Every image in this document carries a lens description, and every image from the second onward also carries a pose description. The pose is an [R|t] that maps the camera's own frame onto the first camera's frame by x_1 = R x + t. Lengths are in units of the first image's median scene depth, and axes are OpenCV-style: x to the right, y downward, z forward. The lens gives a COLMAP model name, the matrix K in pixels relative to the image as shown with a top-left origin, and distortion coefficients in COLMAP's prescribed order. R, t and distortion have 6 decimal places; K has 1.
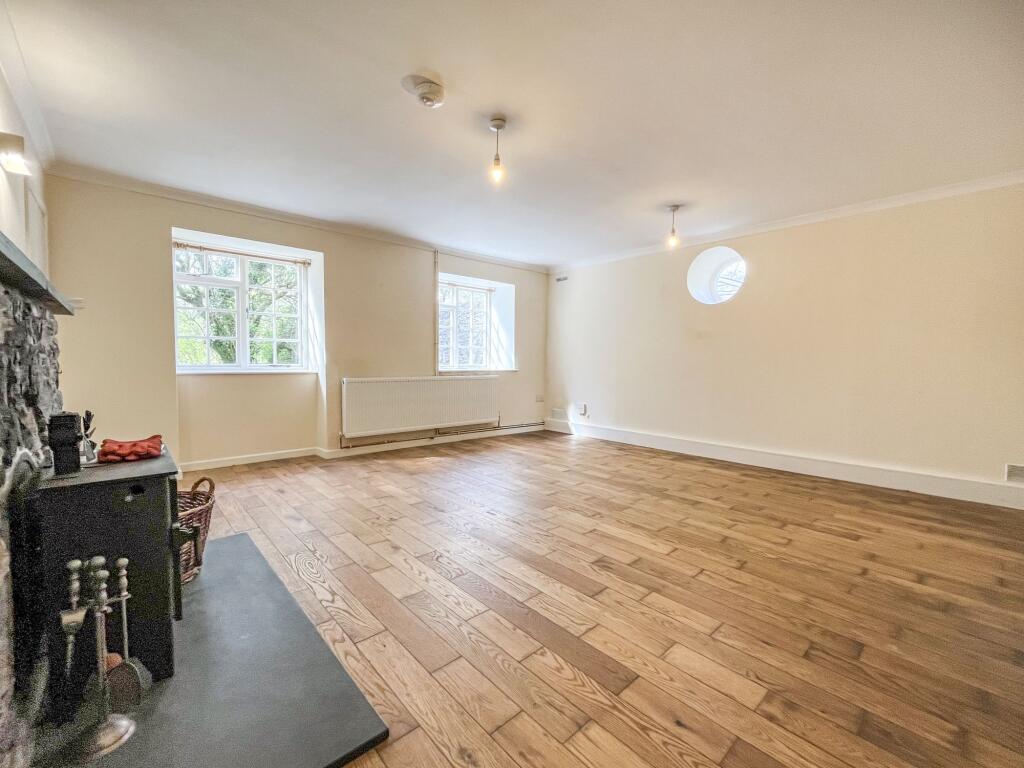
lens RADIAL K [[444.7, 0, 512.0], [0, 444.7, 384.0], [0, 0, 1]] dist [0.001084, 0.000129]
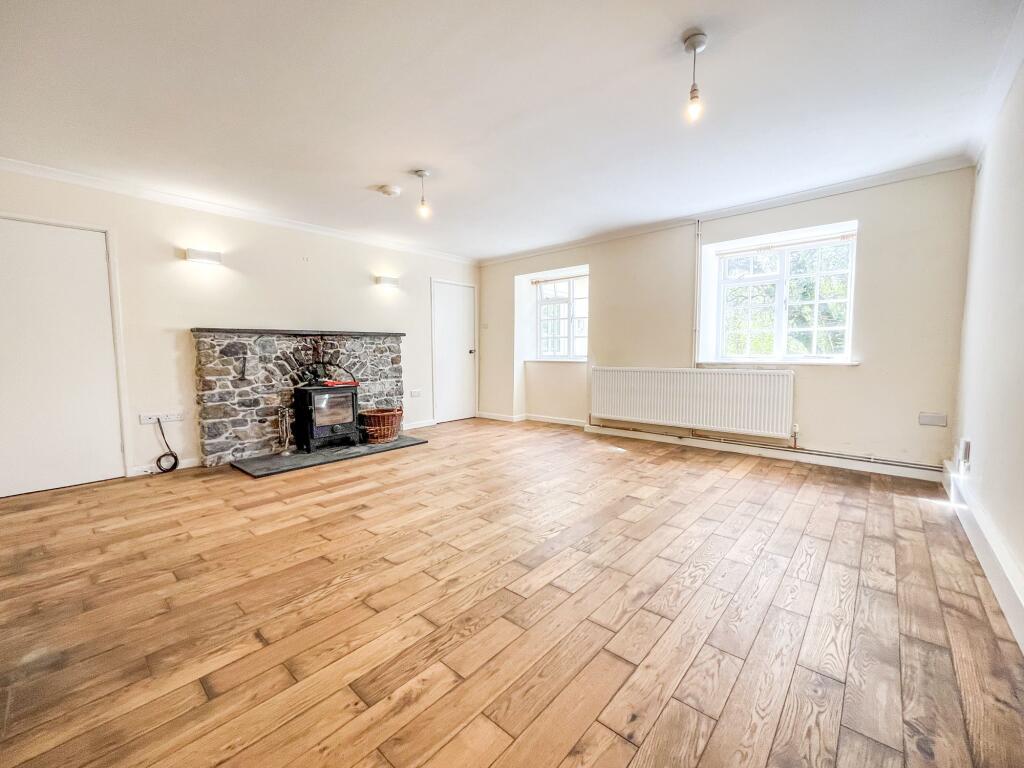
lens RADIAL K [[444.7, 0, 512.0], [0, 444.7, 384.0], [0, 0, 1]] dist [0.001084, 0.000129]
pose [[0.071862, 0.059265, -0.995652, 1.219691], [-0.039915, 0.997604, 0.056500, -0.039489], [0.996616, 0.035681, 0.074055, 1.074935]]
